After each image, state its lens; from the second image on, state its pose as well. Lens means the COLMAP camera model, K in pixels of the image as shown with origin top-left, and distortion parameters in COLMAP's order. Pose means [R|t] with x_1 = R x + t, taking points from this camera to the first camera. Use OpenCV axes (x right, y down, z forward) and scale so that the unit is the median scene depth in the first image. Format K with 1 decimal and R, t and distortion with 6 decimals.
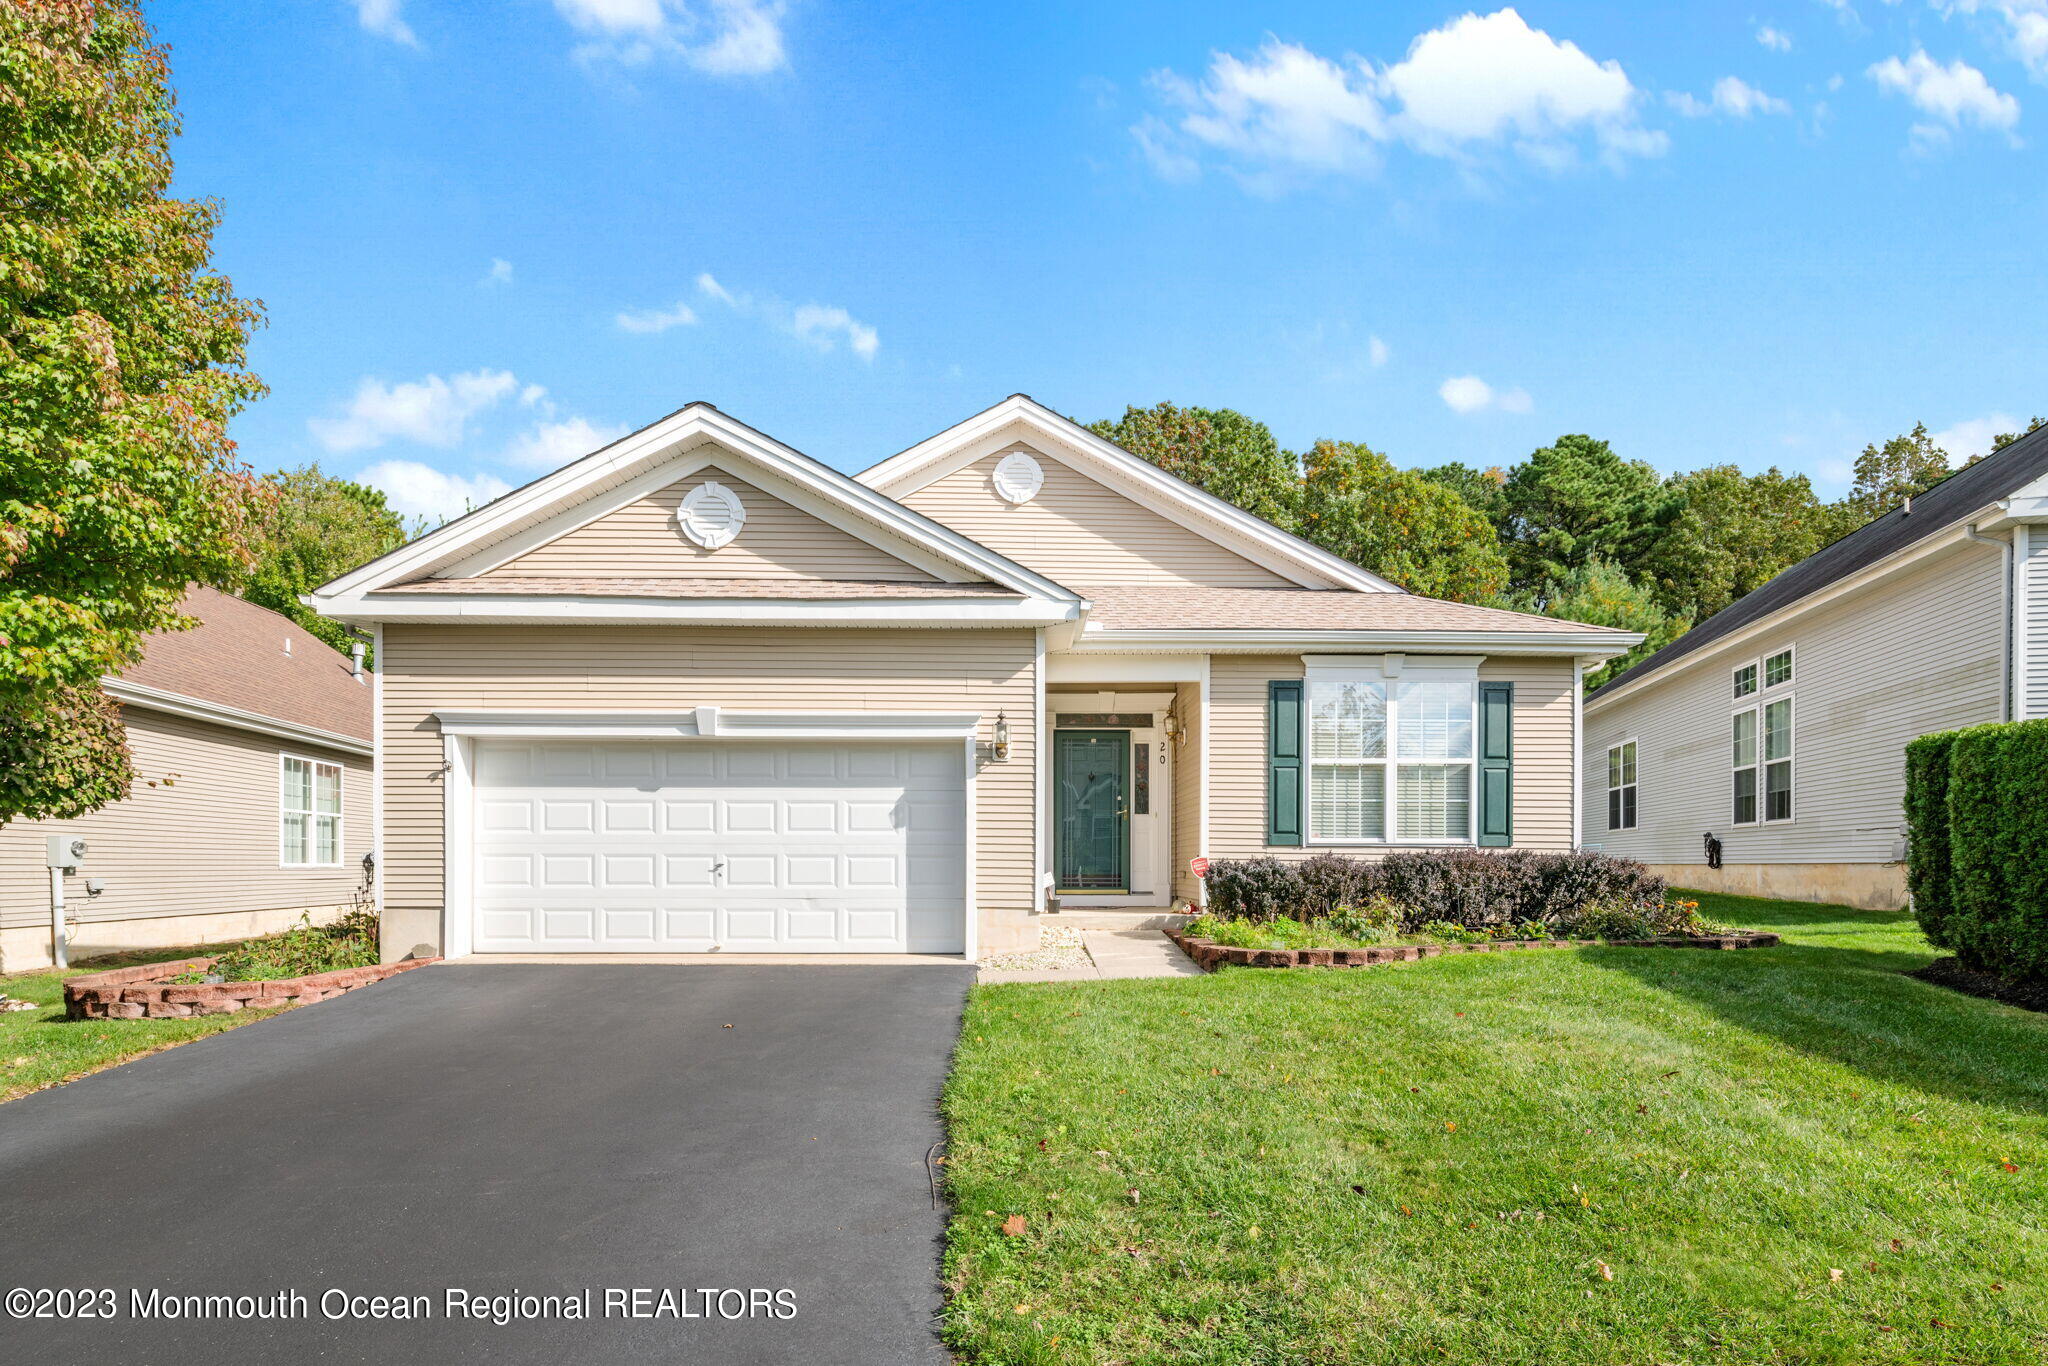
lens RADIAL K [[987.7, 0, 1024.7], [0, 987.7, 858.1], [0, 0, 1]] dist [0.000511, -0.000286]
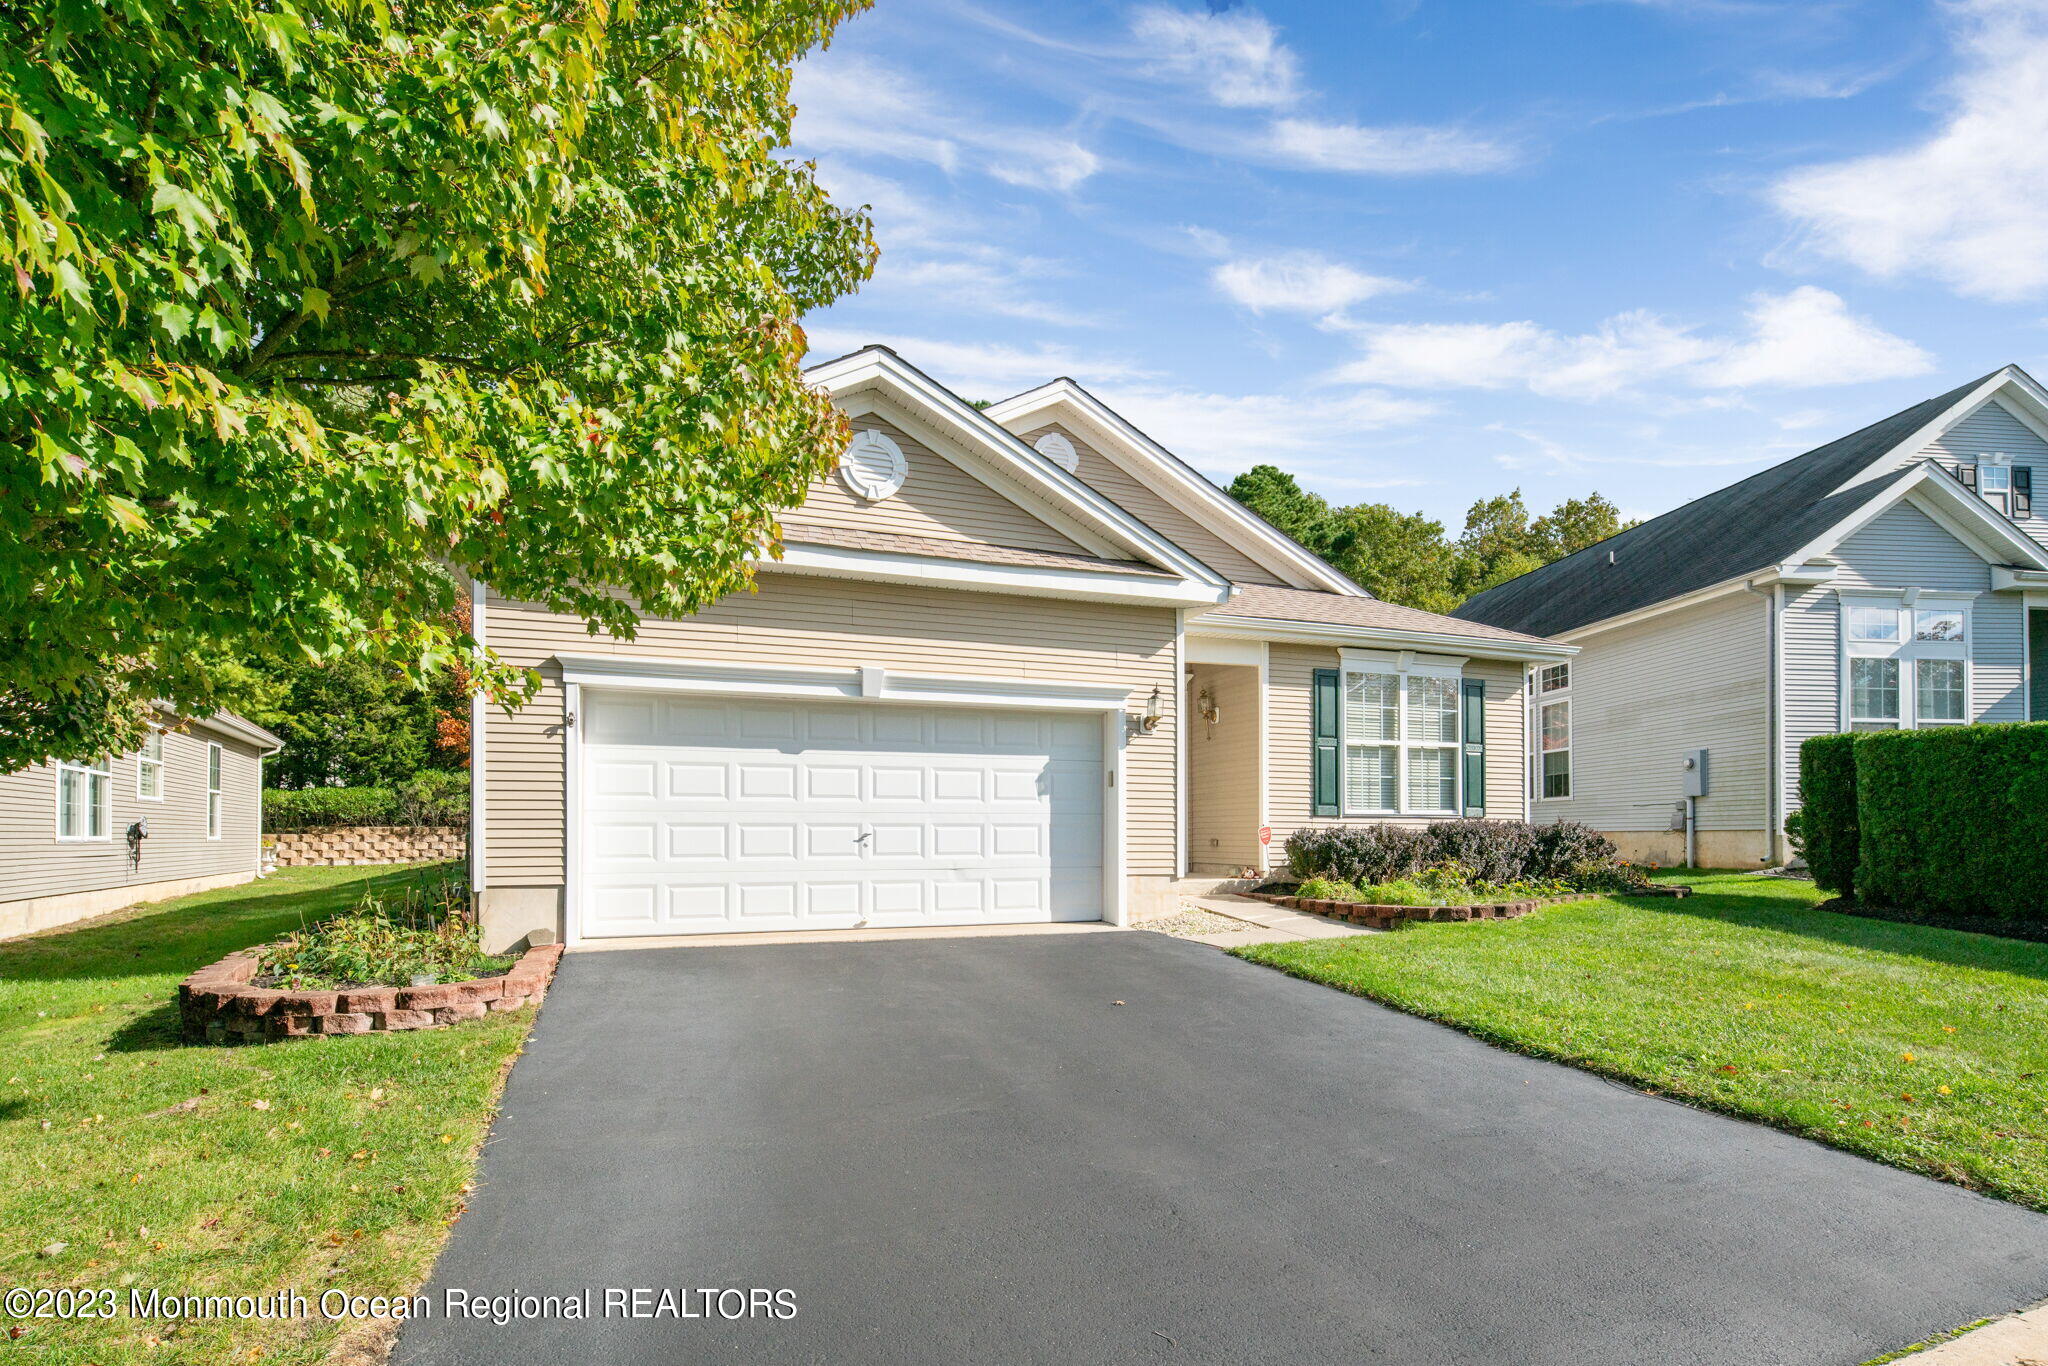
lens RADIAL K [[973.6, 0, 1017.3], [0, 973.6, 815.8], [0, 0, 1]] dist [0.000986, 0.000537]
pose [[0.945632, 0.002576, 0.325228, -0.442023], [0.002300, 0.999891, -0.014606, 0.002465], [-0.325230, 0.014560, 0.945523, 0.070291]]
